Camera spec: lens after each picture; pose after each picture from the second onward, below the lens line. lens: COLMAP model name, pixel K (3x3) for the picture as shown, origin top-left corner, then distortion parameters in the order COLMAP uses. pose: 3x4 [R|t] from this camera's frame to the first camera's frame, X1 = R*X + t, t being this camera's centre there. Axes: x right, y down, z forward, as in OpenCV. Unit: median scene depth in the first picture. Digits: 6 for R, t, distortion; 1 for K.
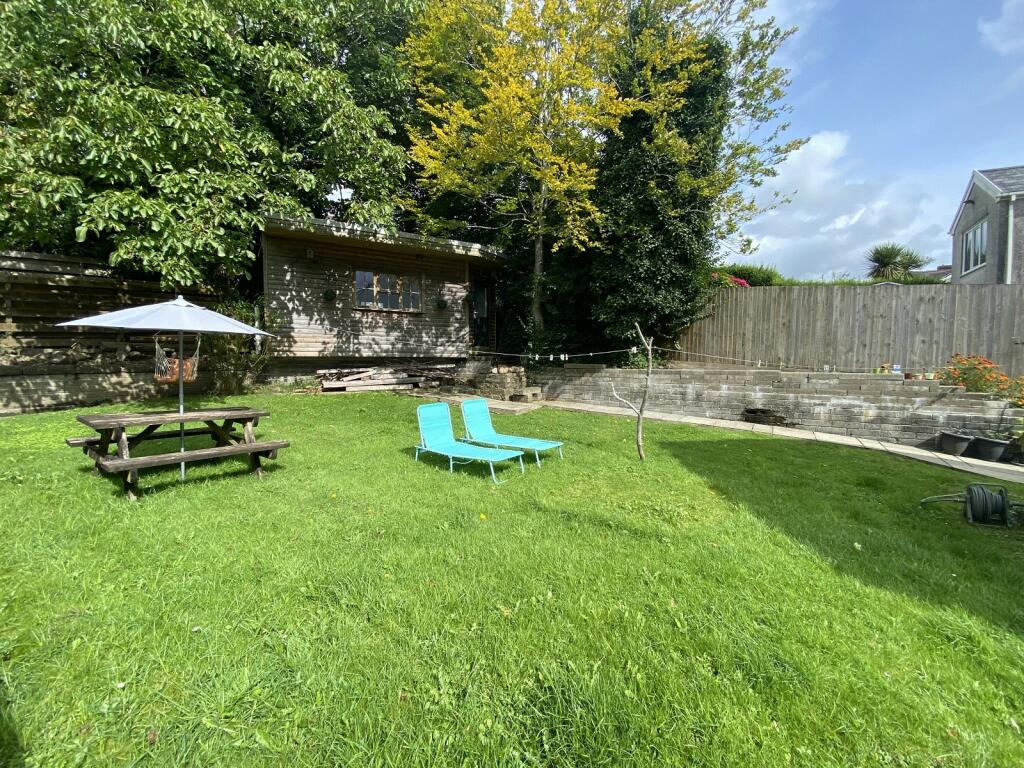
lens RADIAL K [[416.9, 0, 512.0], [0, 416.9, 384.0], [0, 0, 1]] dist [-0.000439, -0.012237]
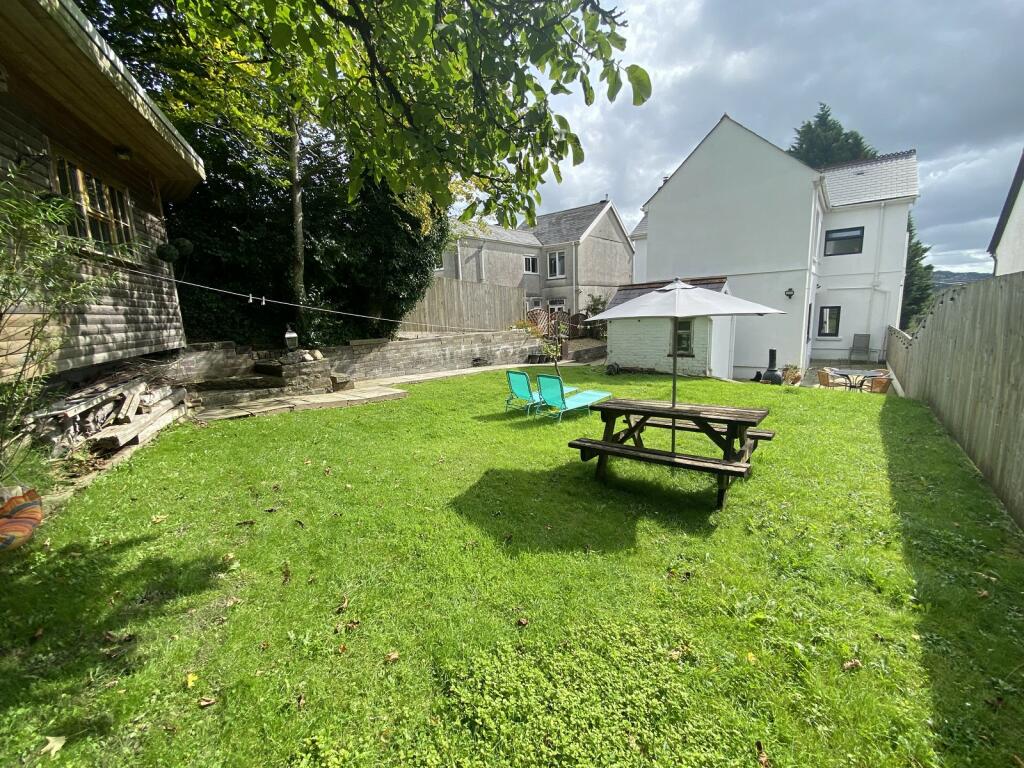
lens RADIAL K [[416.9, 0, 512.0], [0, 416.9, 384.0], [0, 0, 1]] dist [-0.000439, -0.012237]
pose [[0.101093, -0.179135, 0.978617, -0.914508], [0.101228, 0.980403, 0.169005, -0.091523], [-0.989714, 0.081978, 0.117245, 0.664925]]
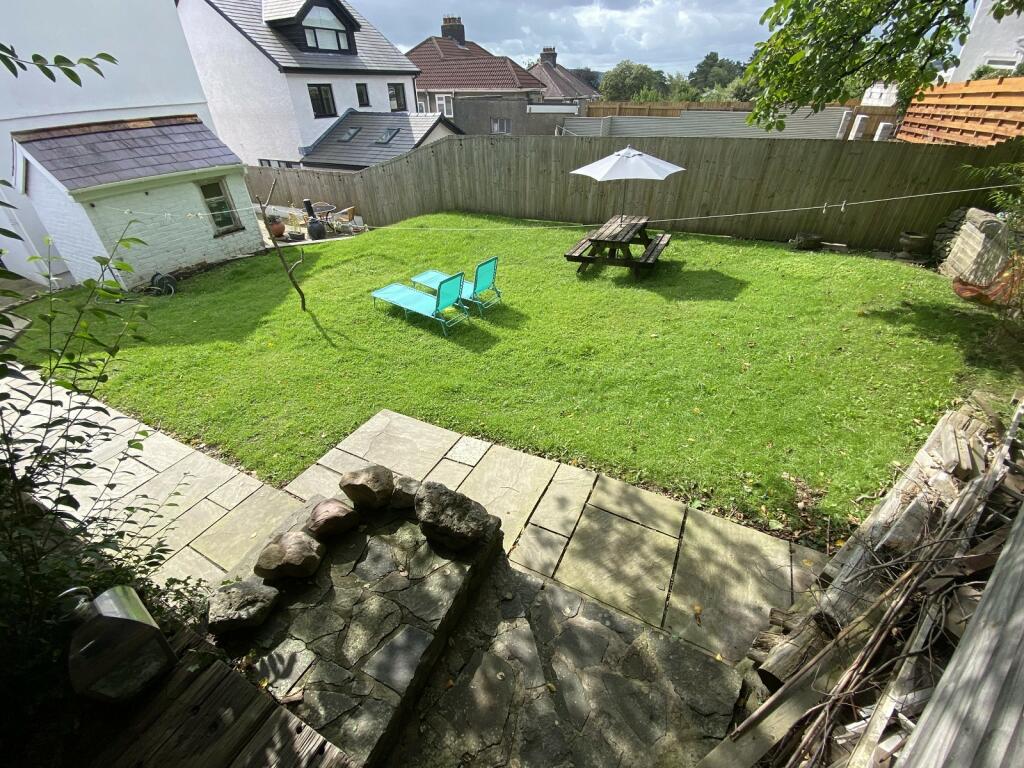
lens RADIAL K [[416.9, 0, 512.0], [0, 416.9, 384.0], [0, 0, 1]] dist [-0.000439, -0.012237]
pose [[-0.991669, 0.077373, -0.102989, -0.070239], [-0.004834, 0.776593, 0.629984, -0.256529], [0.128724, 0.625233, -0.769749, 1.390035]]
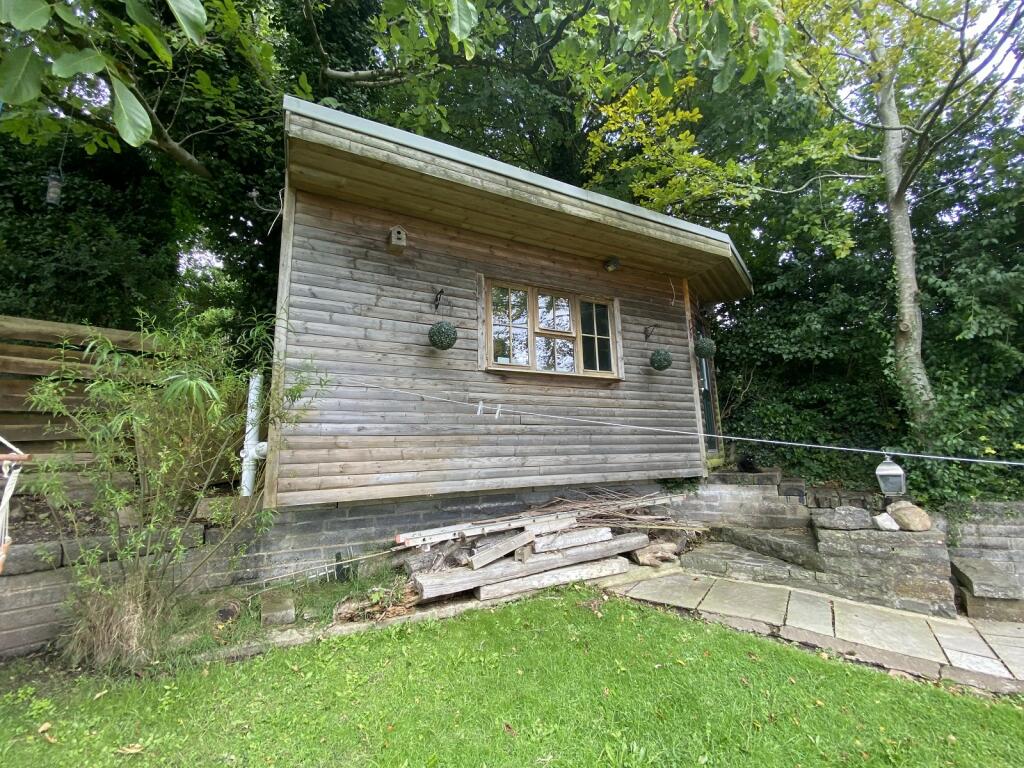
lens RADIAL K [[416.9, 0, 512.0], [0, 416.9, 384.0], [0, 0, 1]] dist [-0.000439, -0.012237]
pose [[0.998820, -0.033958, -0.034730, -0.420580], [0.025295, 0.974044, -0.224941, -0.092546], [0.041467, 0.223797, 0.973753, 0.745945]]
